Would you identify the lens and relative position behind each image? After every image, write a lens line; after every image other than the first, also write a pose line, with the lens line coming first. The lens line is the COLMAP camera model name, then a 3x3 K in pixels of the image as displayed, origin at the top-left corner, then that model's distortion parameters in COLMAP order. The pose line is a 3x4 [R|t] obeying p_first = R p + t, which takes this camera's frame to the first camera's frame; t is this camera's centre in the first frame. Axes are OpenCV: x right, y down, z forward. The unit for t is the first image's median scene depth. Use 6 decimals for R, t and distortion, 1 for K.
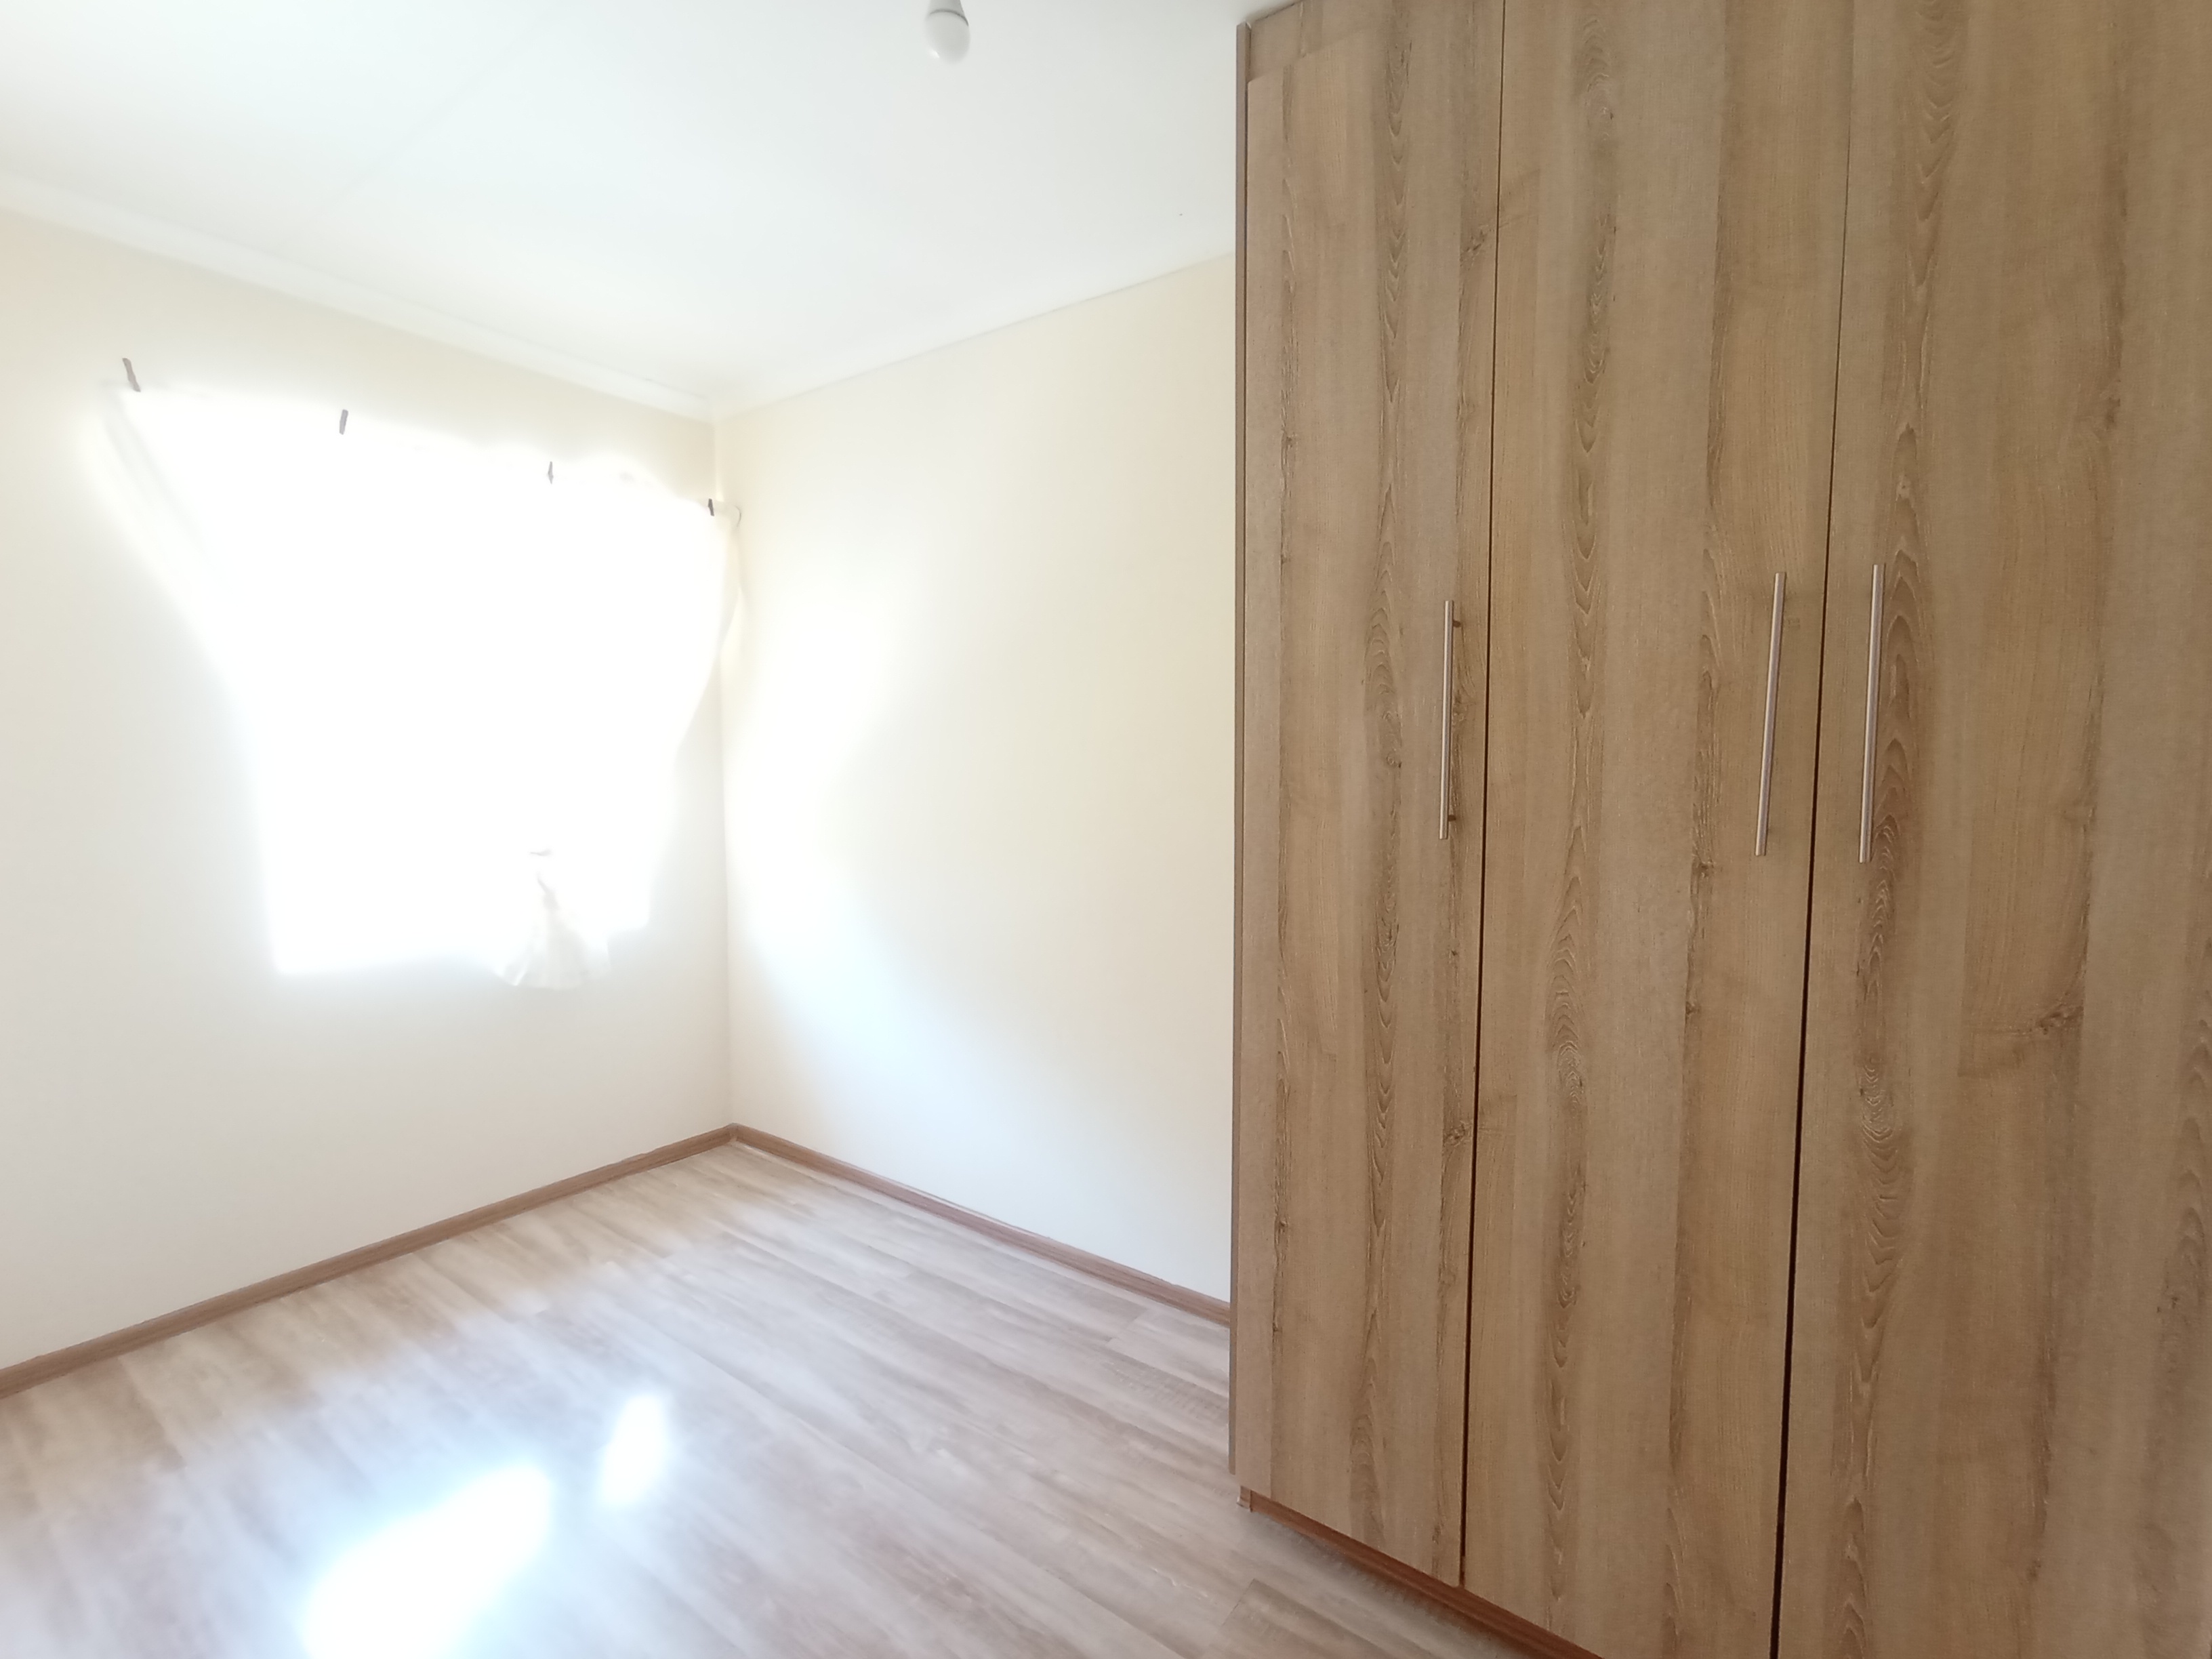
lens RADIAL K [[981.0, 0, 1106.9], [0, 981.0, 832.3], [0, 0, 1]] dist [-0.008820, 0.000764]
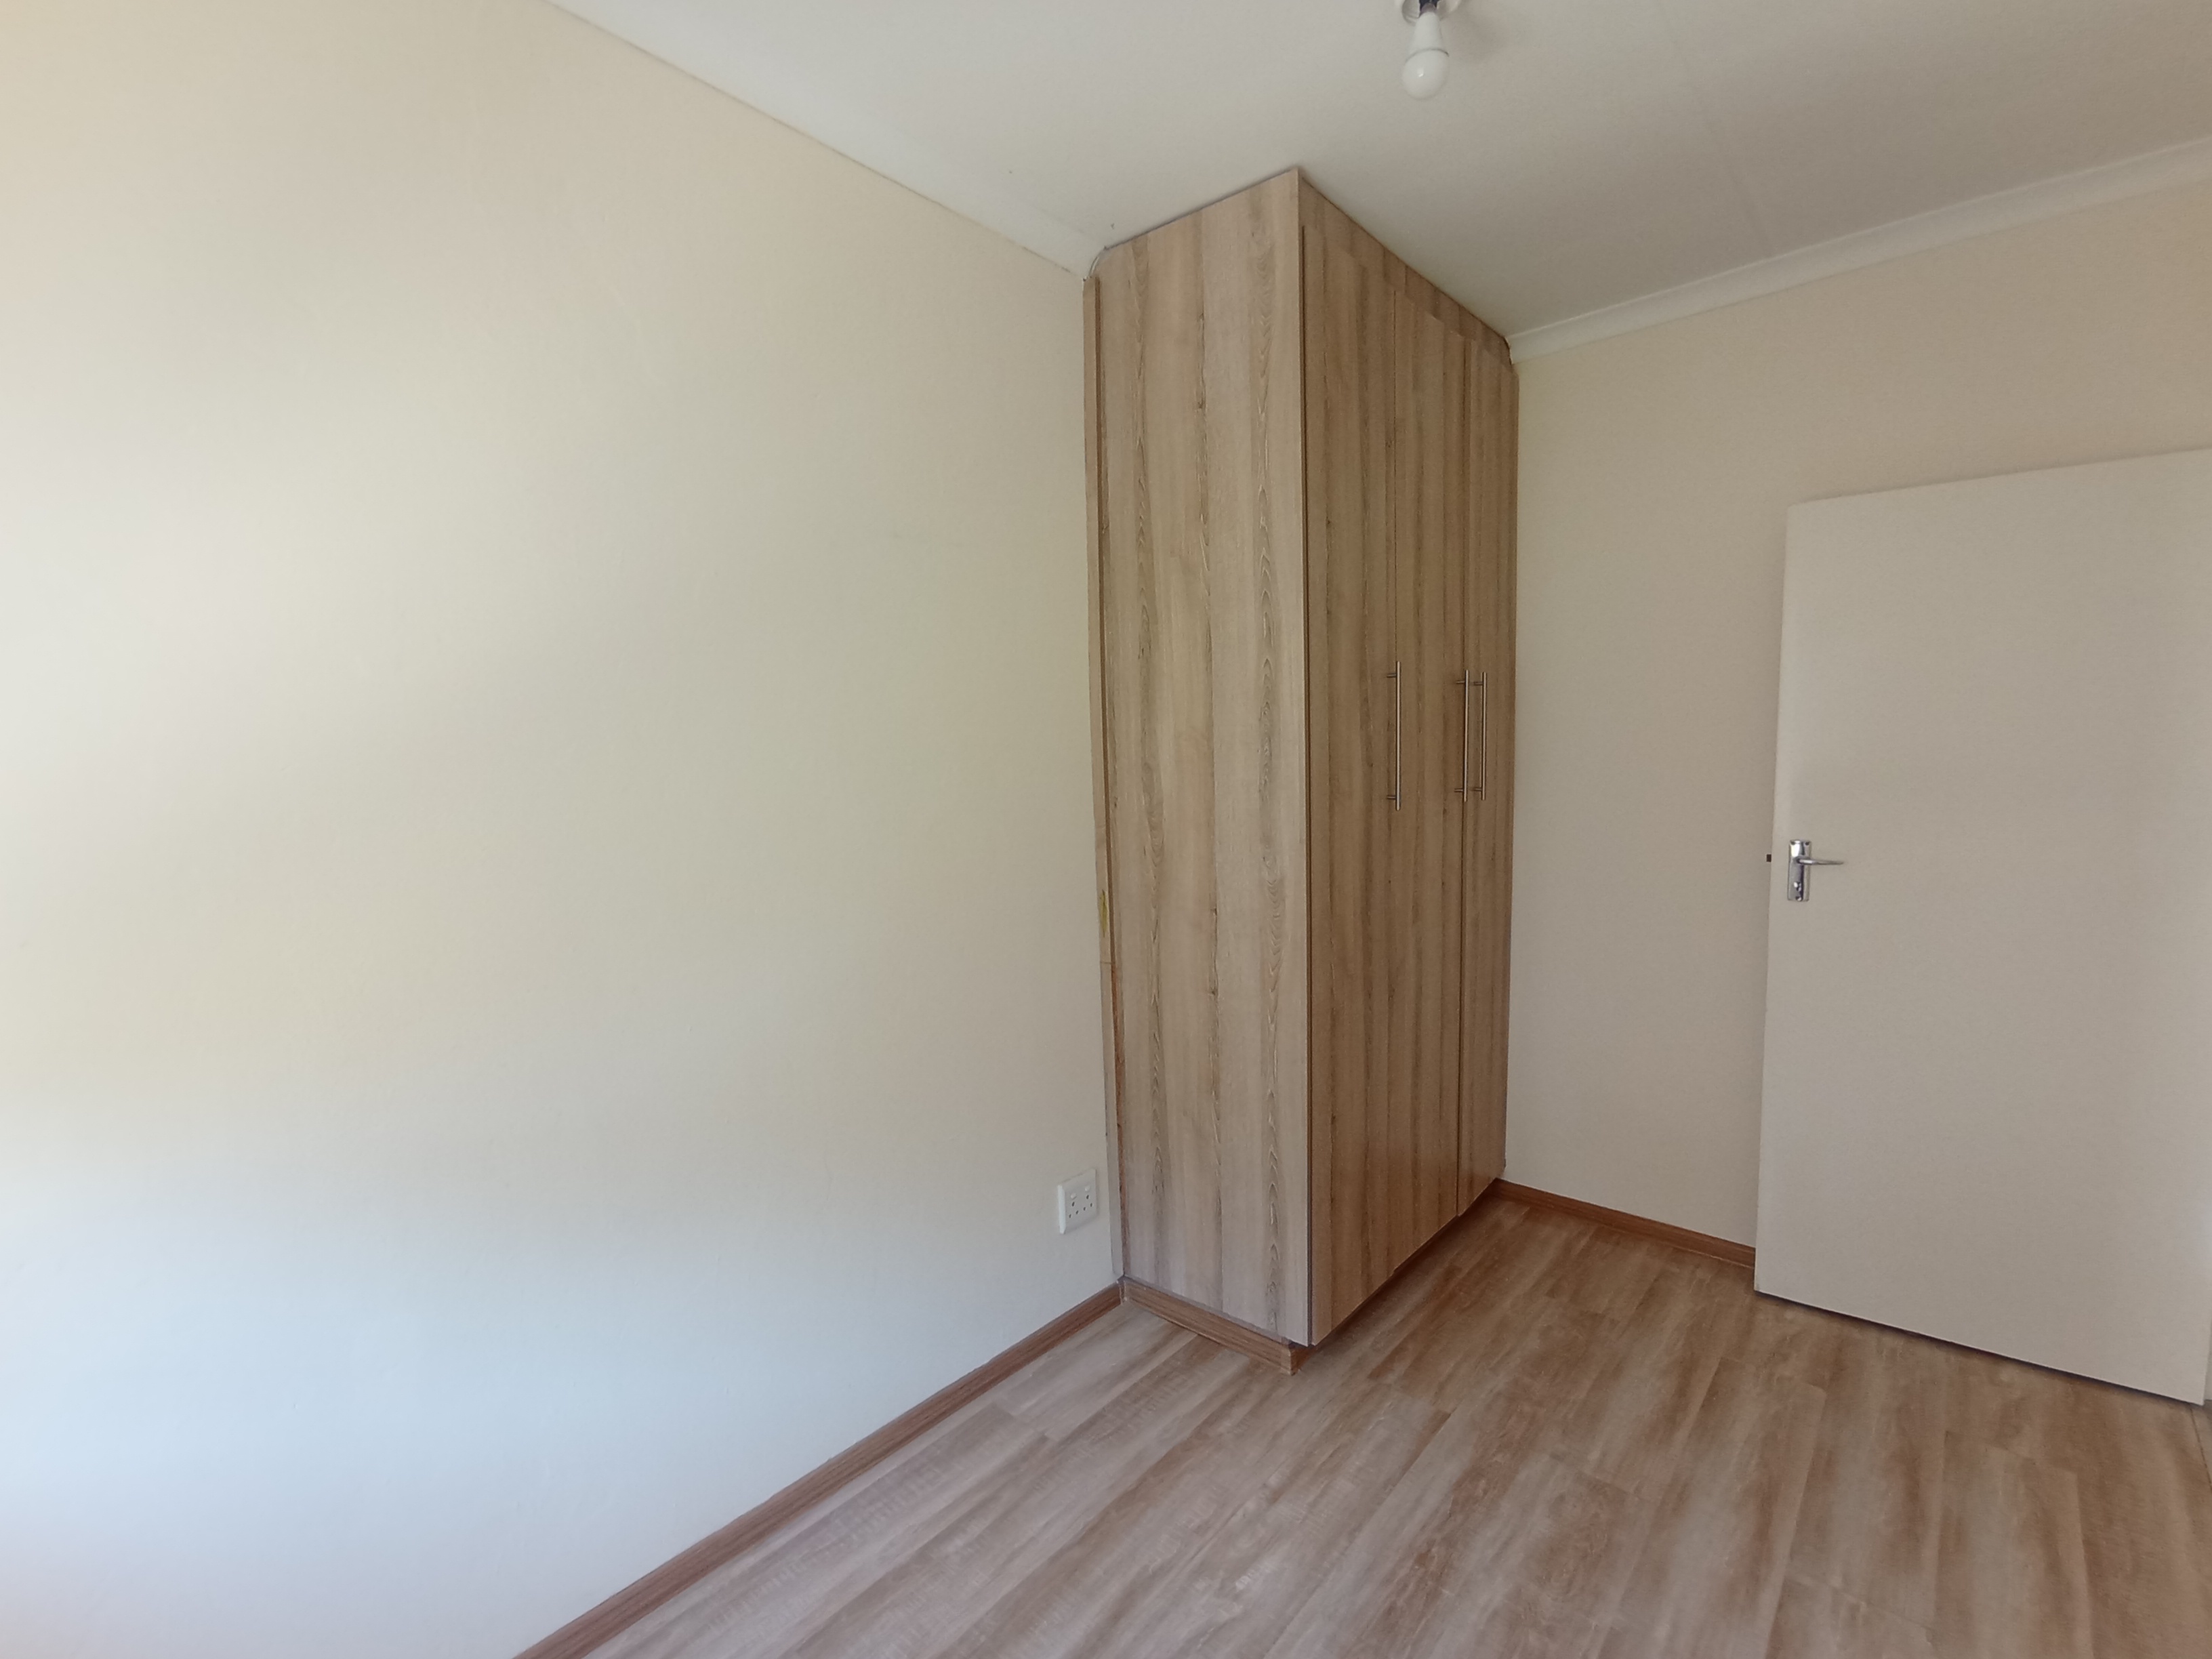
lens RADIAL K [[981.0, 0, 1110.6], [0, 981.0, 825.7], [0, 0, 1]] dist [-0.008820, 0.000764]
pose [[0.101724, -0.084517, 0.991216, -1.169355], [0.091166, 0.992984, 0.075312, -0.118557], [-0.990627, 0.082704, 0.108715, 1.164311]]
